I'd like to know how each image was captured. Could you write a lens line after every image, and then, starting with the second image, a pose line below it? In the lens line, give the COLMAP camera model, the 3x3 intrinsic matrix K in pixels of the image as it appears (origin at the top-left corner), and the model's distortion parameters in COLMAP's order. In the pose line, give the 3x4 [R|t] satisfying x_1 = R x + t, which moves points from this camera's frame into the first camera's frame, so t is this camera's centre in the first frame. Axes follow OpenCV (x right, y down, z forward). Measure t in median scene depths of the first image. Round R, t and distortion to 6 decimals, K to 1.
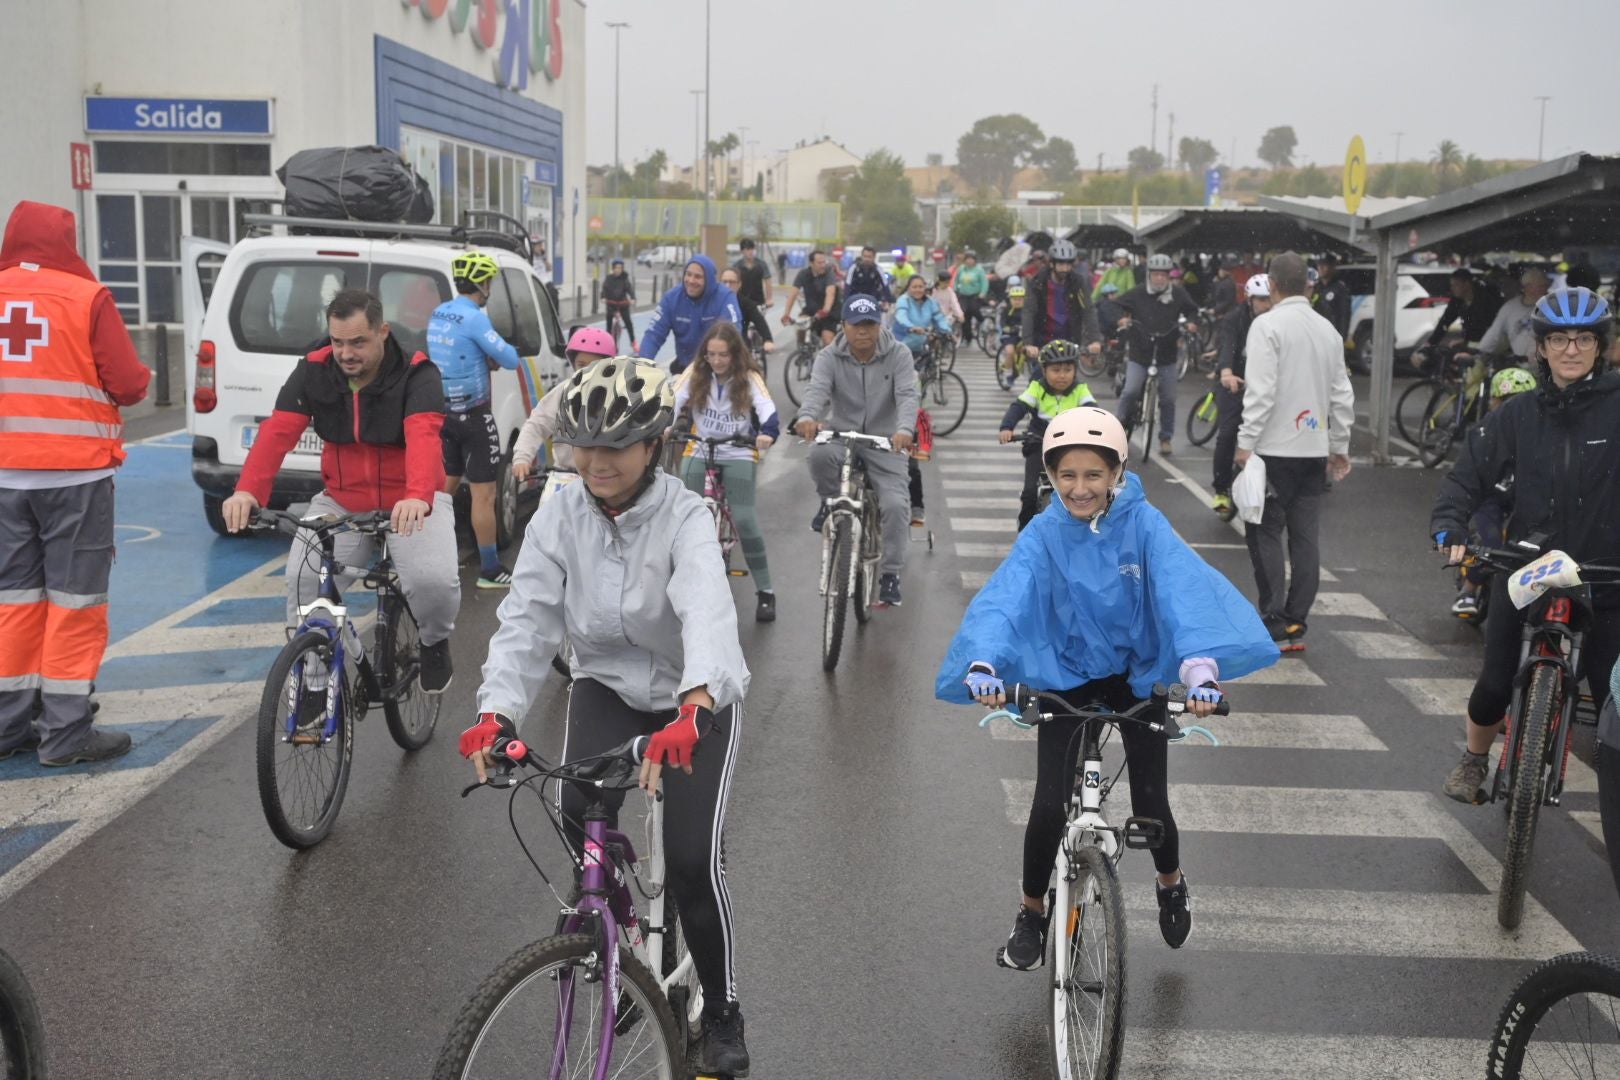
lens RADIAL K [[1808.5, 0, 815.6], [0, 1808.5, 545.3], [0, 0, 1]] dist [-0.000292, 0.000000]
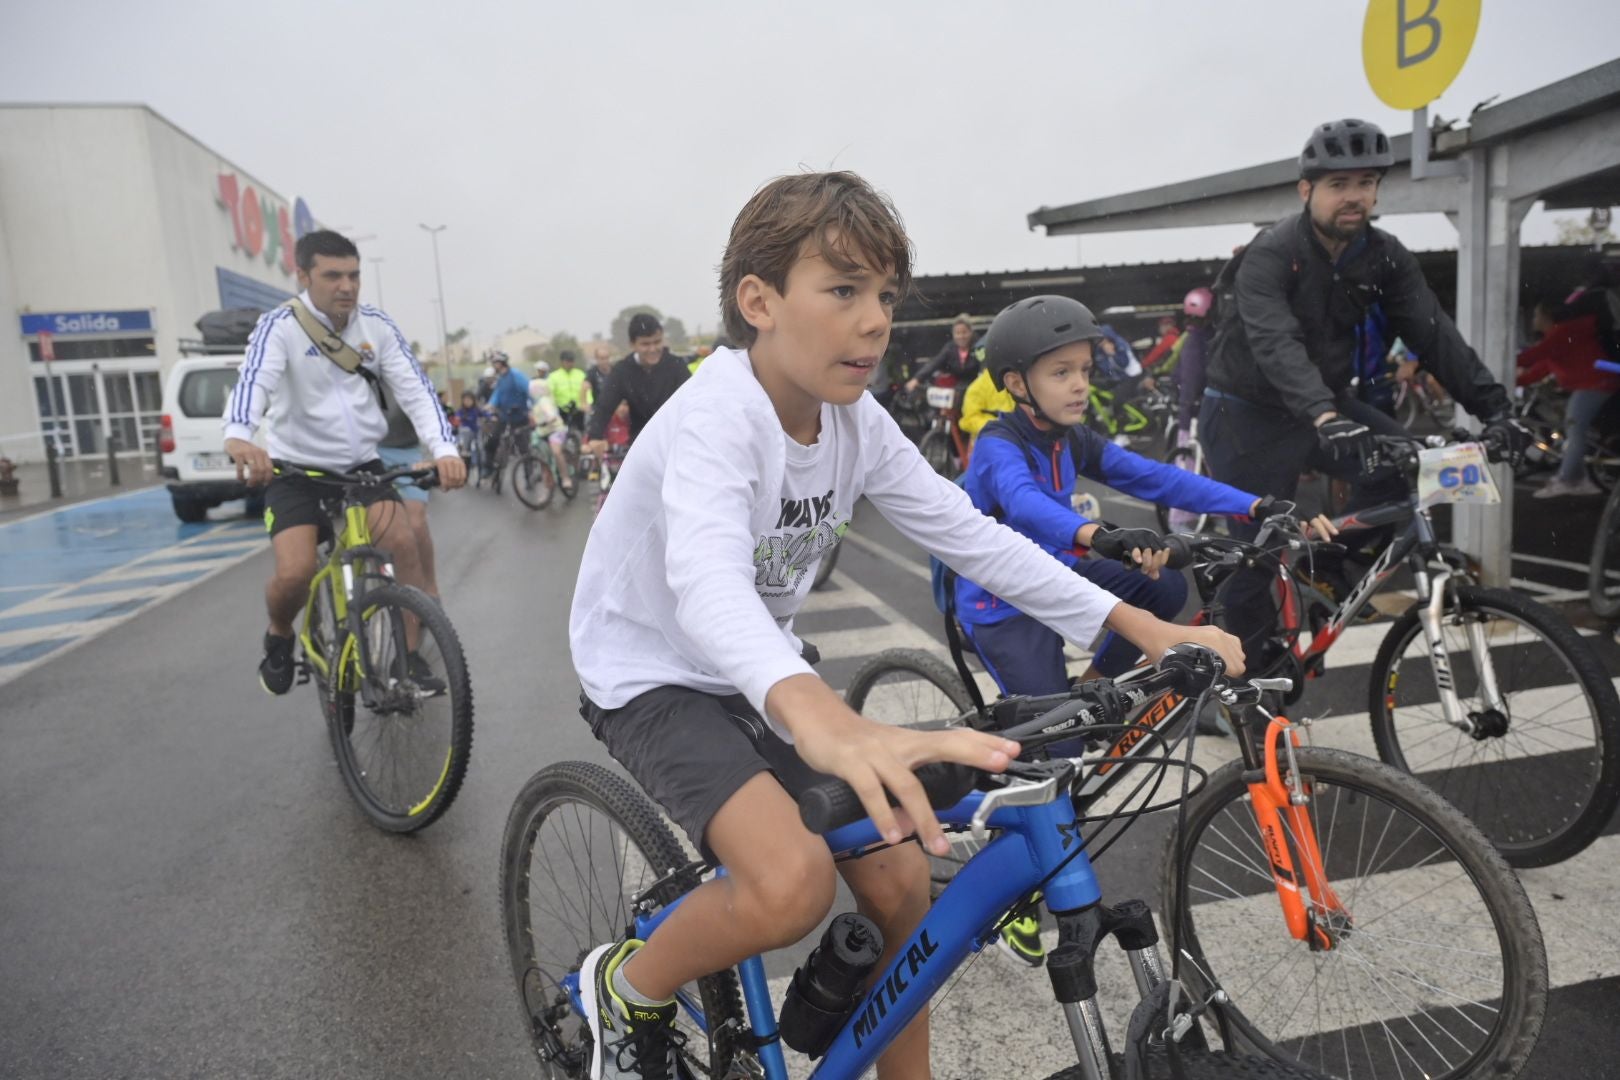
lens RADIAL K [[1130.7, 0, 824.3], [0, 1130.7, 549.3], [0, 0, 1]] dist [0.021697, -0.005249]
pose [[0.964797, -0.113448, 0.237268, 0.009366], [0.118451, 0.992936, -0.006890, 0.041020], [-0.234810, 0.034752, 0.971420, -0.108423]]
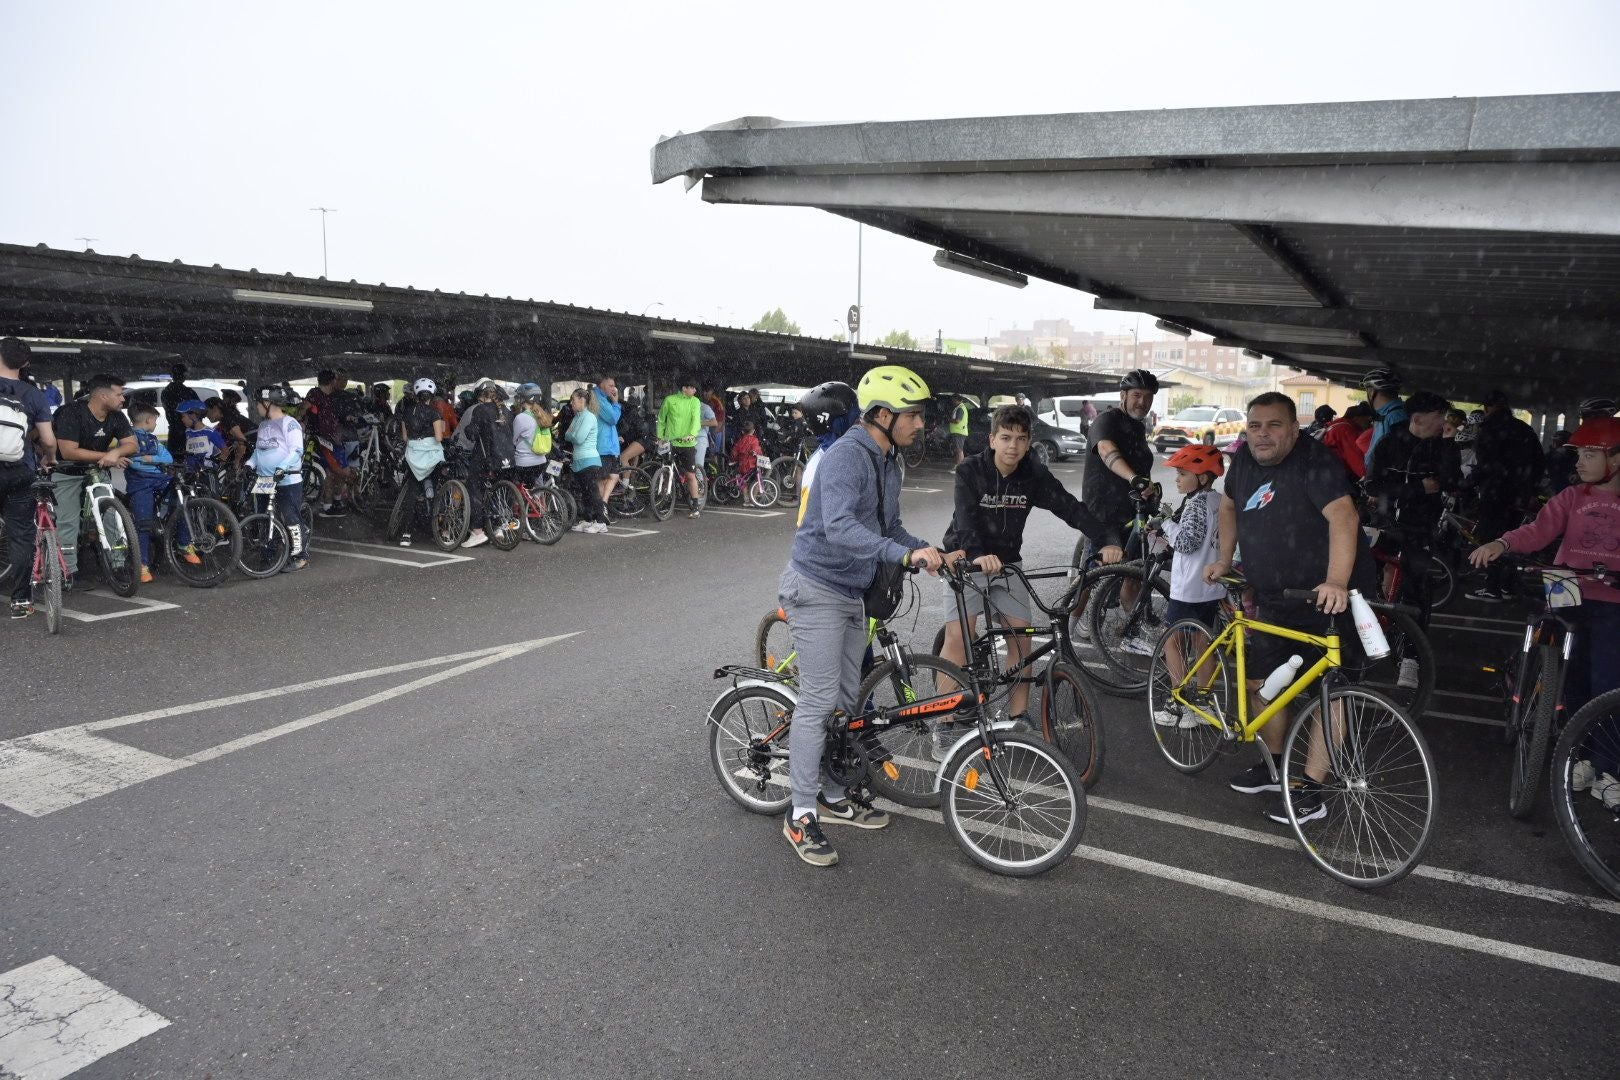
lens RADIAL K [[1086.9, 0, 807.7], [0, 1086.9, 538.8], [0, 0, 1]] dist [-0.000152, -0.007499]
pose [[0.488133, -0.116691, 0.864933, 0.050088], [0.132292, 0.989463, 0.058831, -0.010148], [-0.862685, 0.085706, 0.498427, 0.121633]]
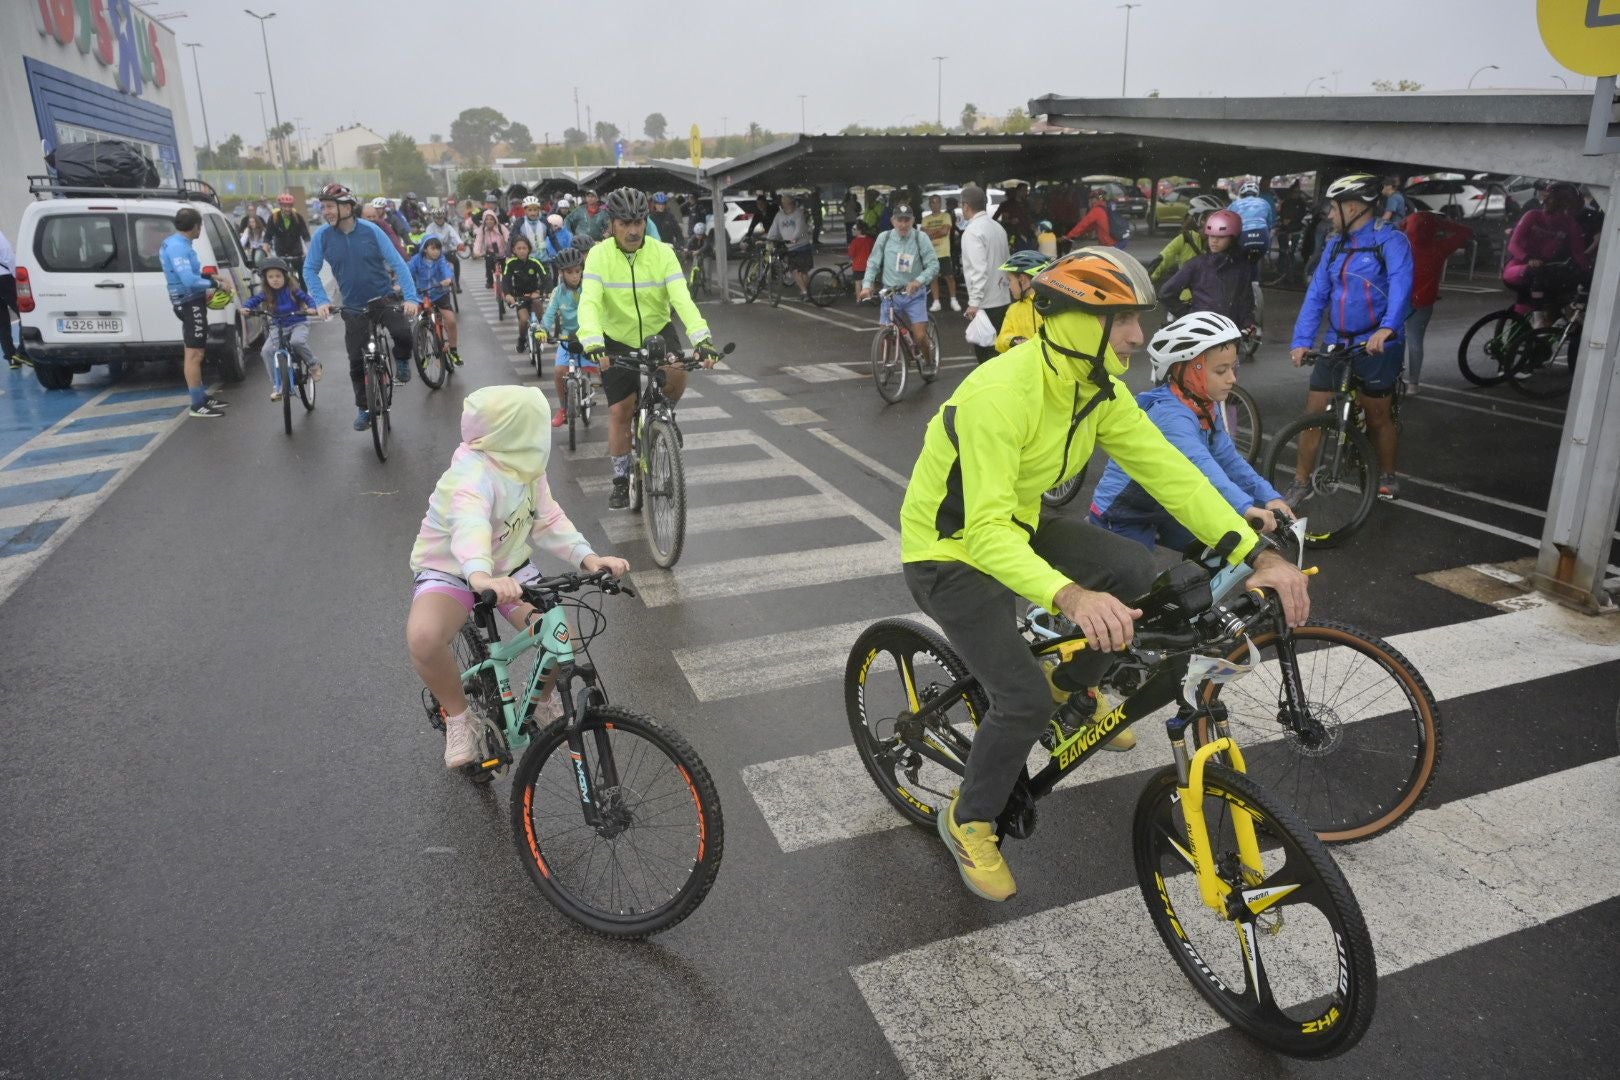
lens RADIAL K [[1086.9, 0, 829.0], [0, 1086.9, 535.3], [0, 0, 1]] dist [-0.000152, -0.007499]
pose [[0.923740, -0.144871, 0.354565, -0.016339], [0.093151, 0.982889, 0.158911, 0.013227], [-0.371519, -0.113764, 0.921429, -0.069871]]
